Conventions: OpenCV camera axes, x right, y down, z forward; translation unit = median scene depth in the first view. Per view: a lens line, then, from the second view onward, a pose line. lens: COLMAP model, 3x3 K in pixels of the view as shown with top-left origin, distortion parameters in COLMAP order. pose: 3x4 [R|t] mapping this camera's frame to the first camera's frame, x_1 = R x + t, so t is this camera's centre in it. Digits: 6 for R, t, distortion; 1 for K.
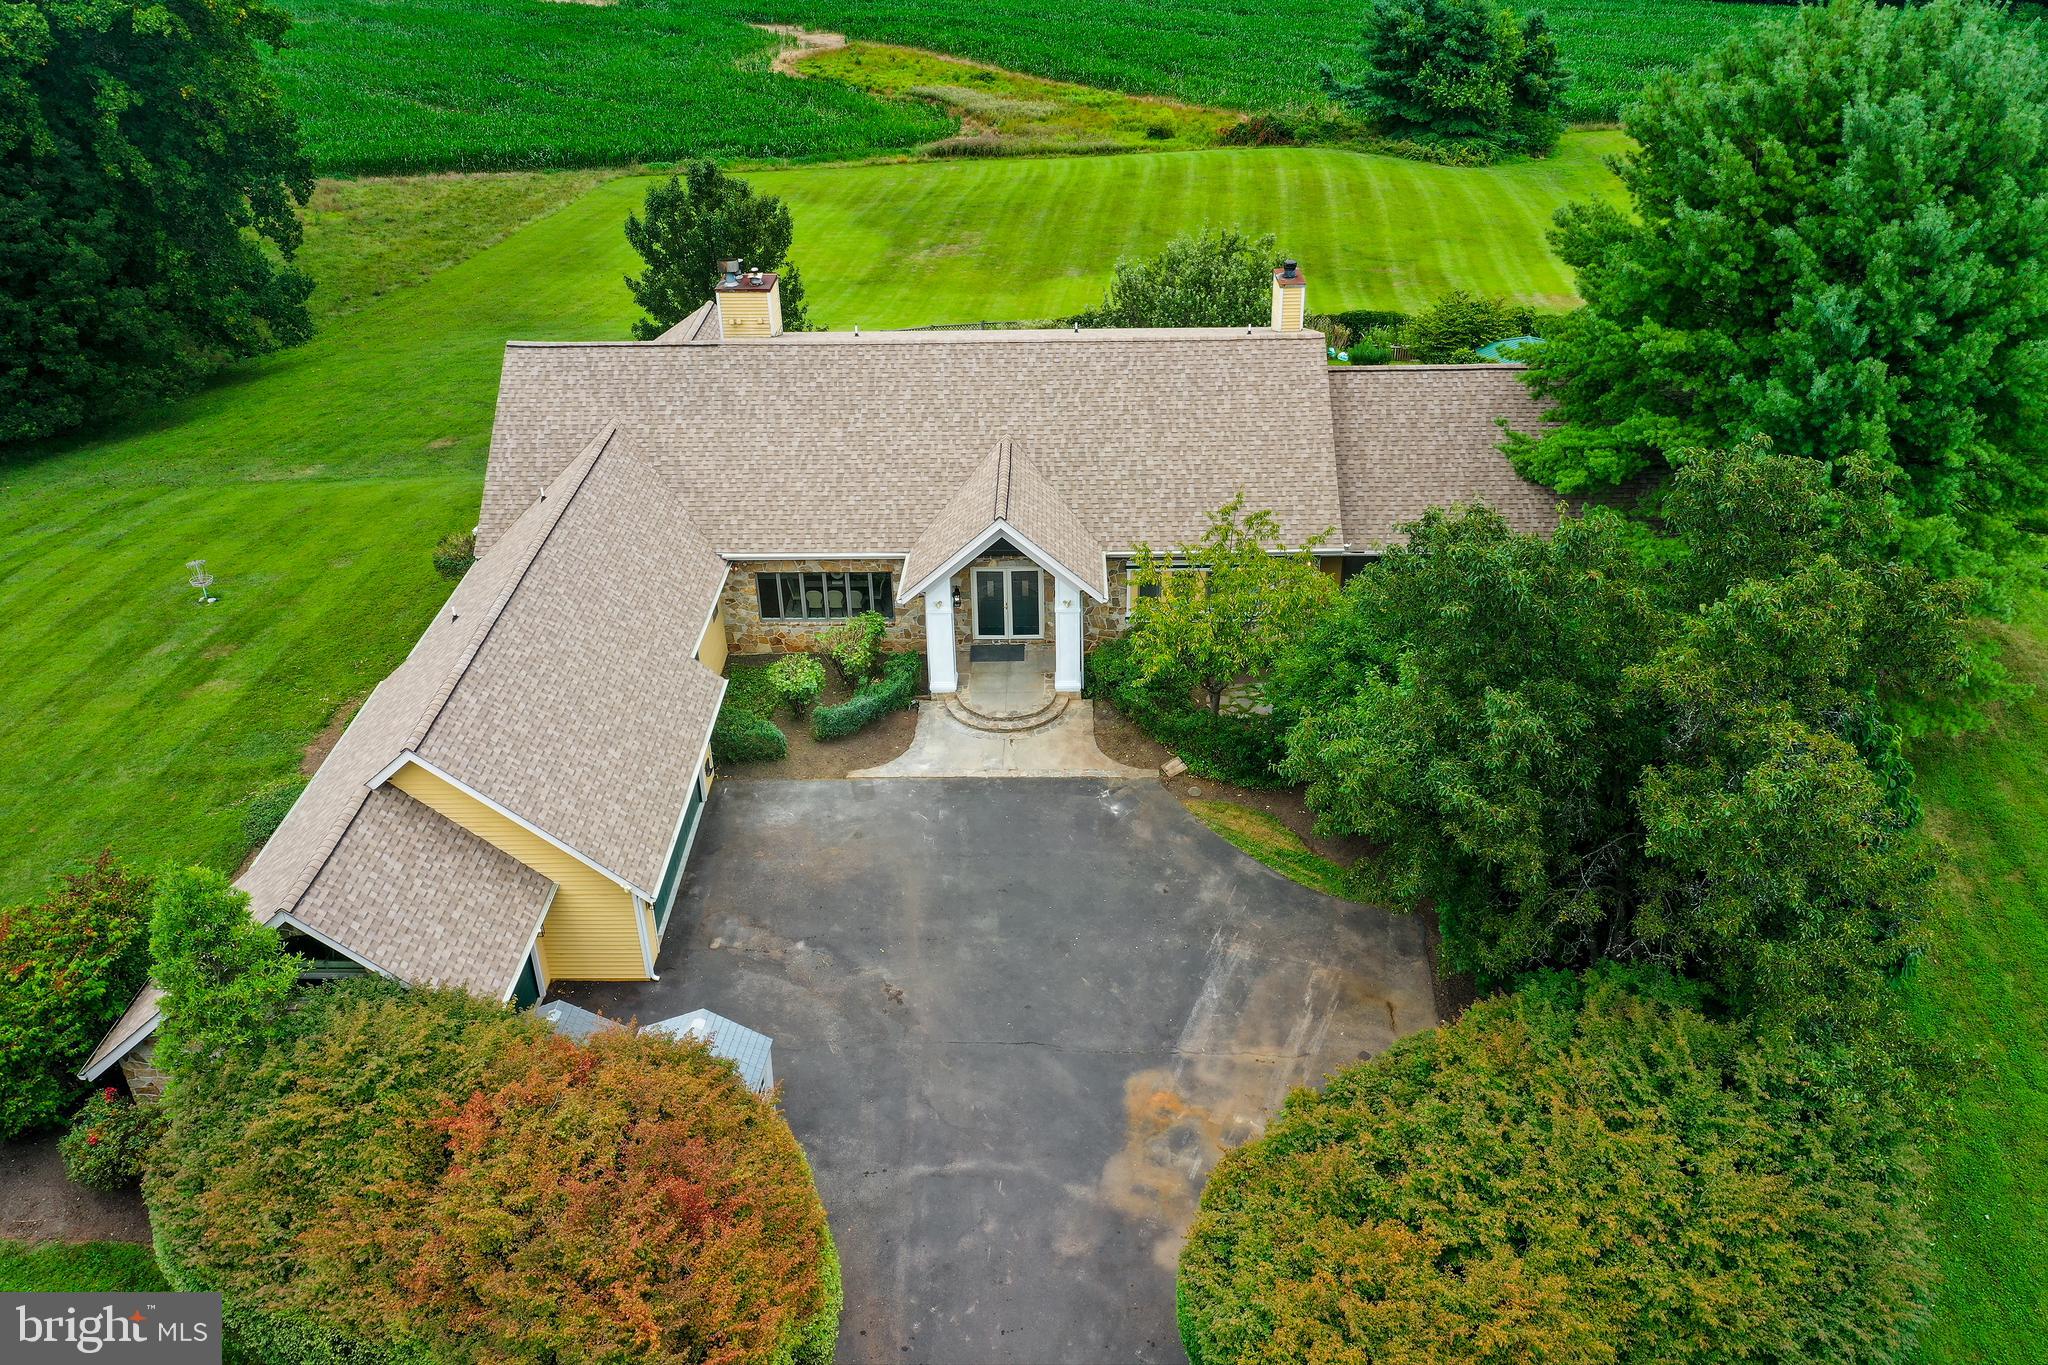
lens RADIAL K [[1630.3, 0, 1024.9], [0, 1630.3, 685.2], [0, 0, 1]] dist [0.015368, 0.001599]
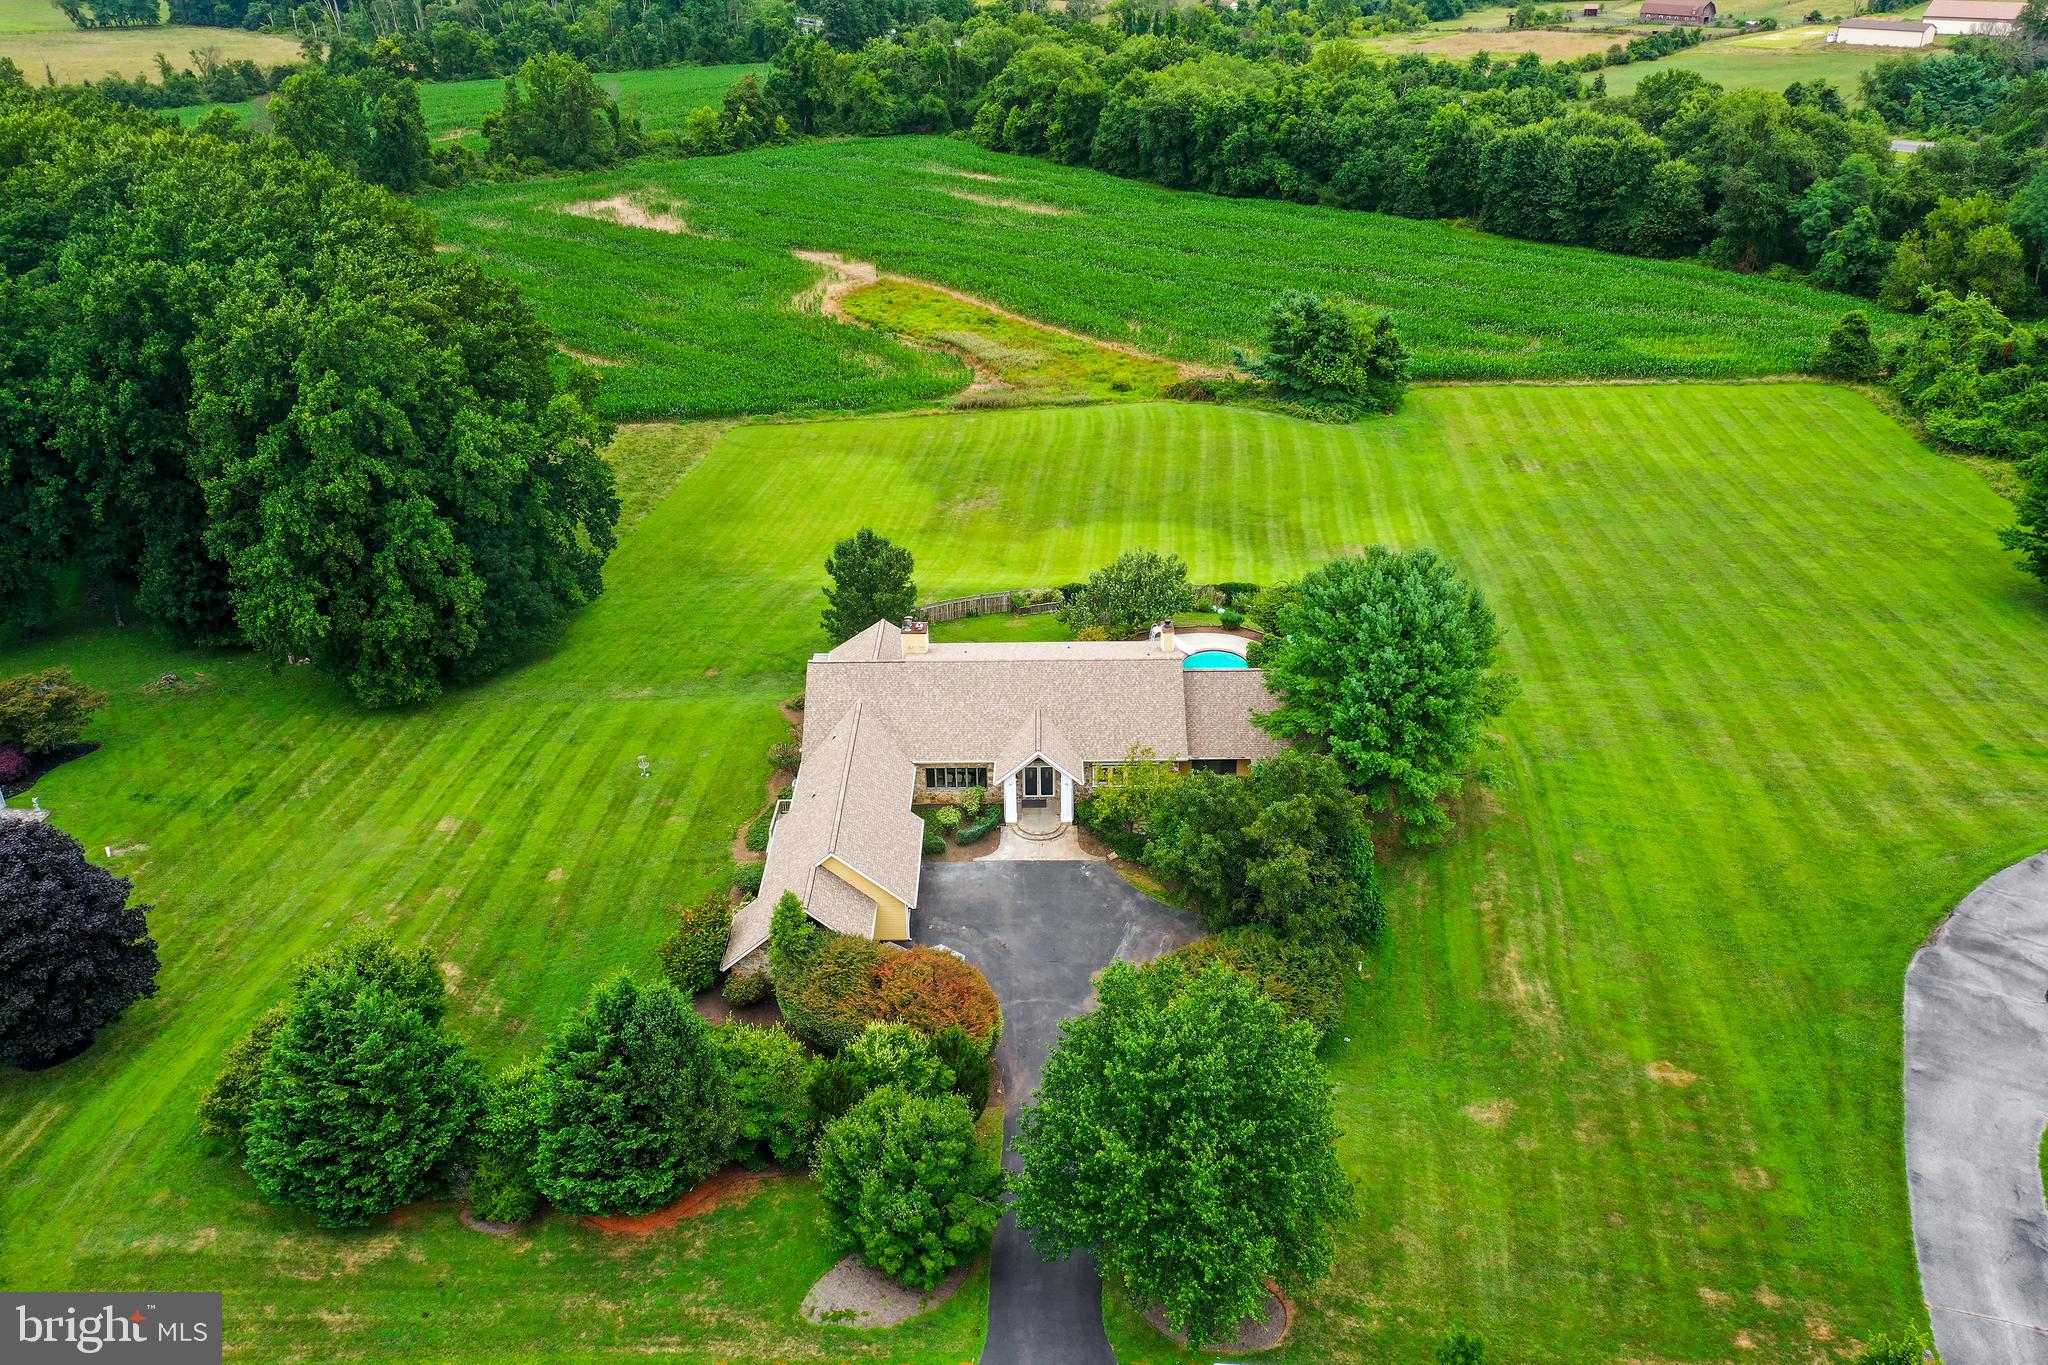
lens RADIAL K [[1630.3, 0, 1025.5], [0, 1630.3, 698.8], [0, 0, 1]] dist [0.015368, 0.001599]
pose [[0.999900, -0.002740, 0.013856, -0.064457], [0.003249, 0.999315, -0.036863, -0.087869], [-0.013746, 0.036905, 0.999224, -1.322213]]
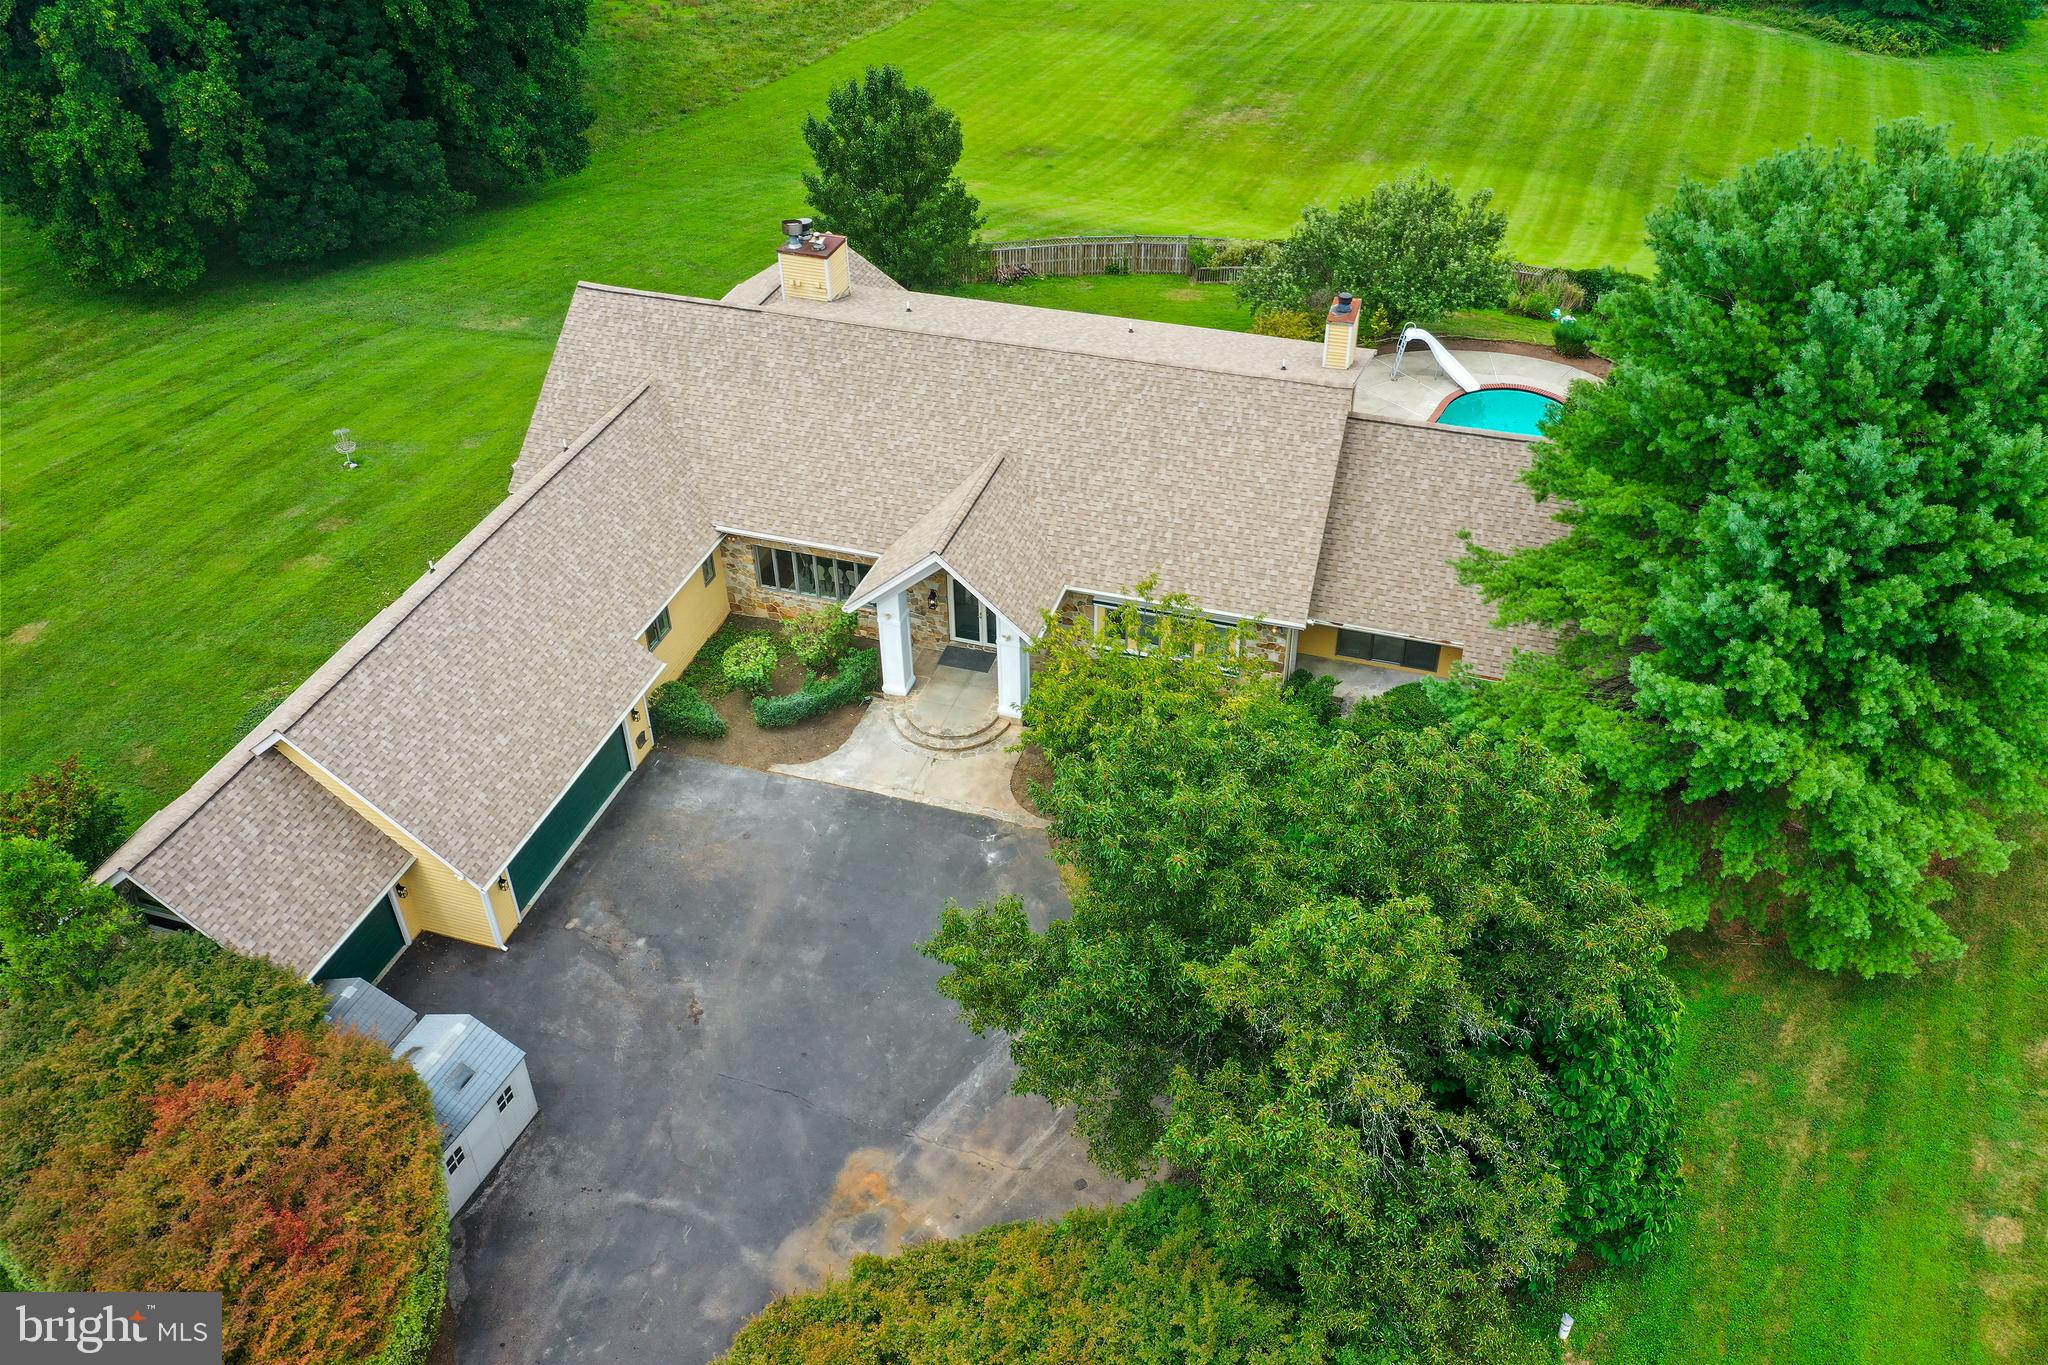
lens RADIAL K [[1630.3, 0, 1023.3], [0, 1630.3, 681.7], [0, 0, 1]] dist [0.015368, 0.001599]
pose [[0.957880, 0.178914, -0.224622, 0.270301], [-0.147599, 0.977709, 0.149333, -0.177477], [0.246332, -0.109889, 0.962936, 0.031880]]
